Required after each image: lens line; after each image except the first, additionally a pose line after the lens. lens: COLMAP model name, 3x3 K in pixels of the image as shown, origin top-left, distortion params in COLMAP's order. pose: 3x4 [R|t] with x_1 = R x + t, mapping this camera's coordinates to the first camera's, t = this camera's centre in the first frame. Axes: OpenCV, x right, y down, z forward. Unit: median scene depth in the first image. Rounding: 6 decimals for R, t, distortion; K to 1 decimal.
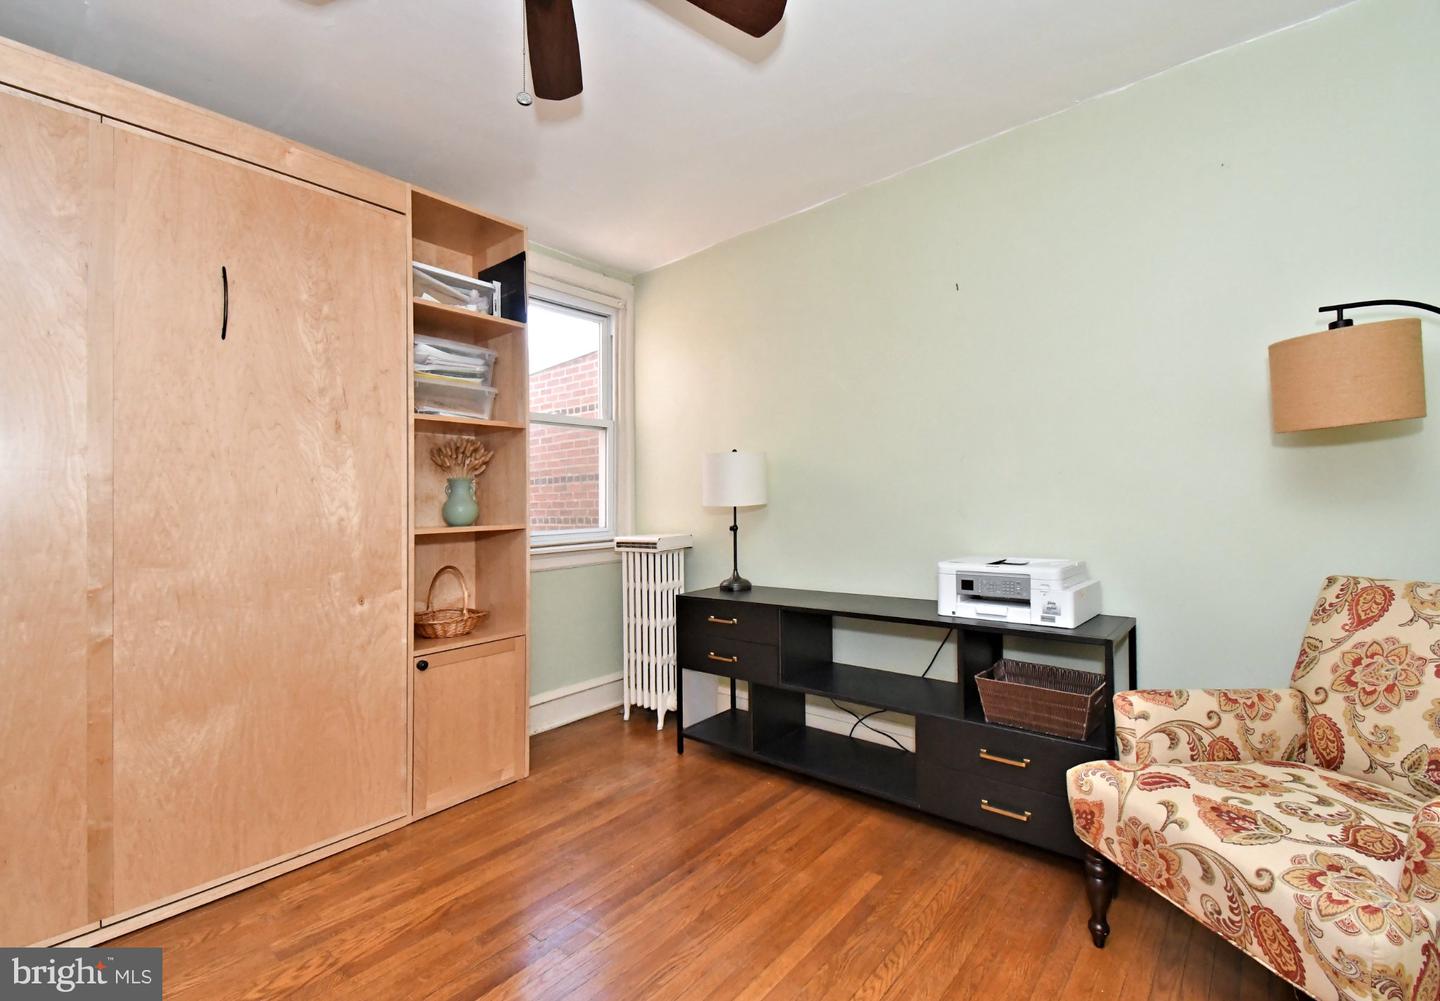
lens RADIAL K [[677.9, 0, 724.2], [0, 677.9, 503.6], [0, 0, 1]] dist [-0.000185, -0.000338]
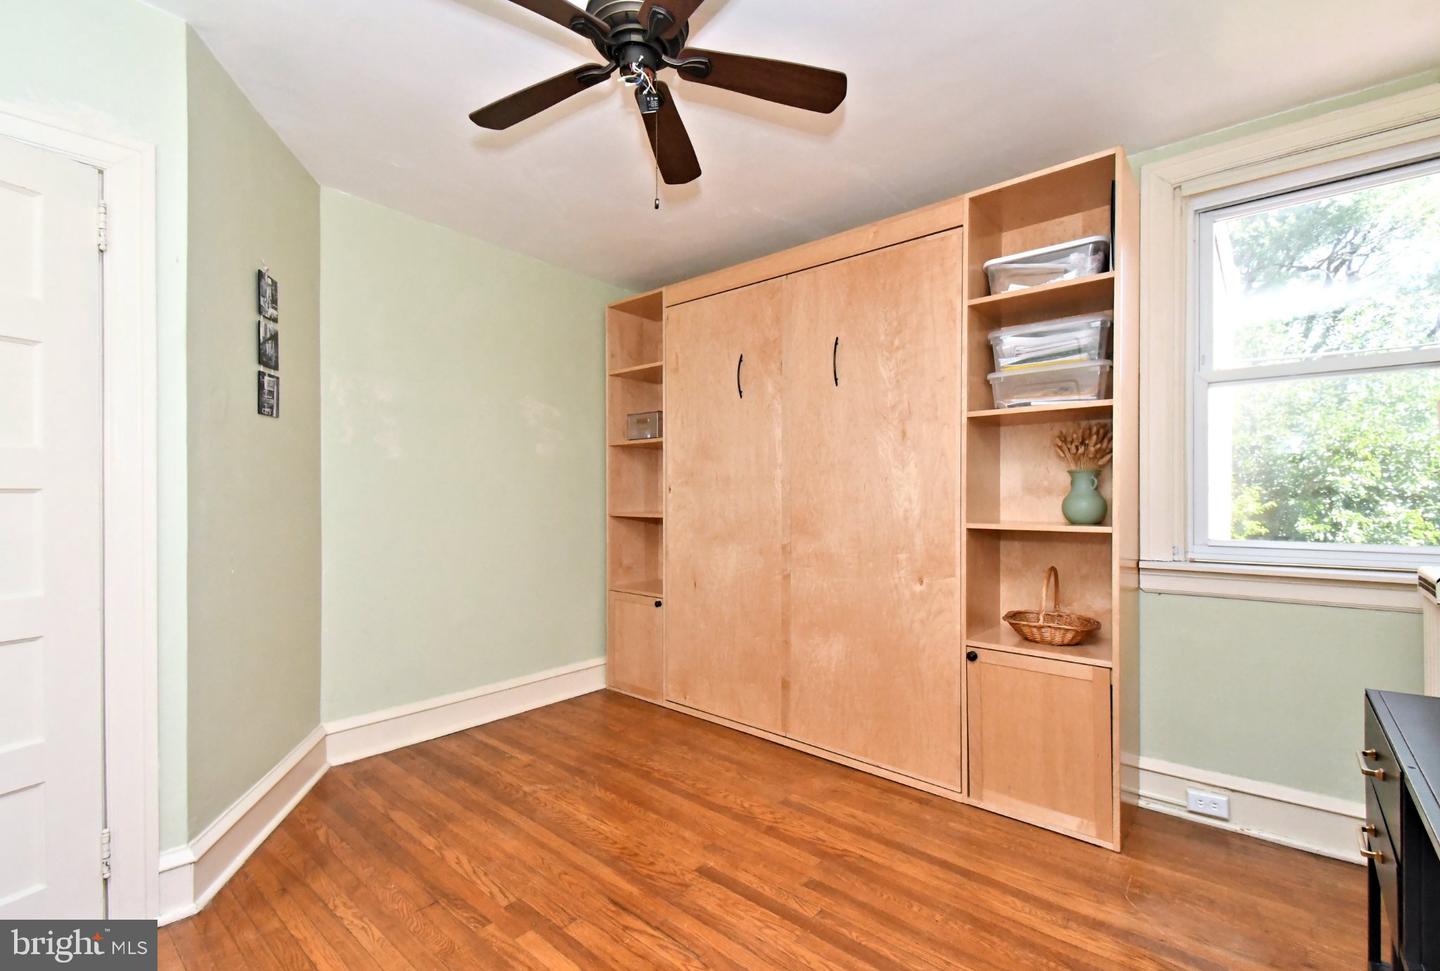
lens RADIAL K [[625.0, 0, 725.7], [0, 625.0, 484.0], [0, 0, 1]] dist [0.003795, -0.000532]
pose [[-0.061543, -0.004933, -0.998092, 0.563565], [-0.001979, 0.999986, -0.004820, -0.017833], [0.998102, 0.001679, -0.061552, 0.737100]]
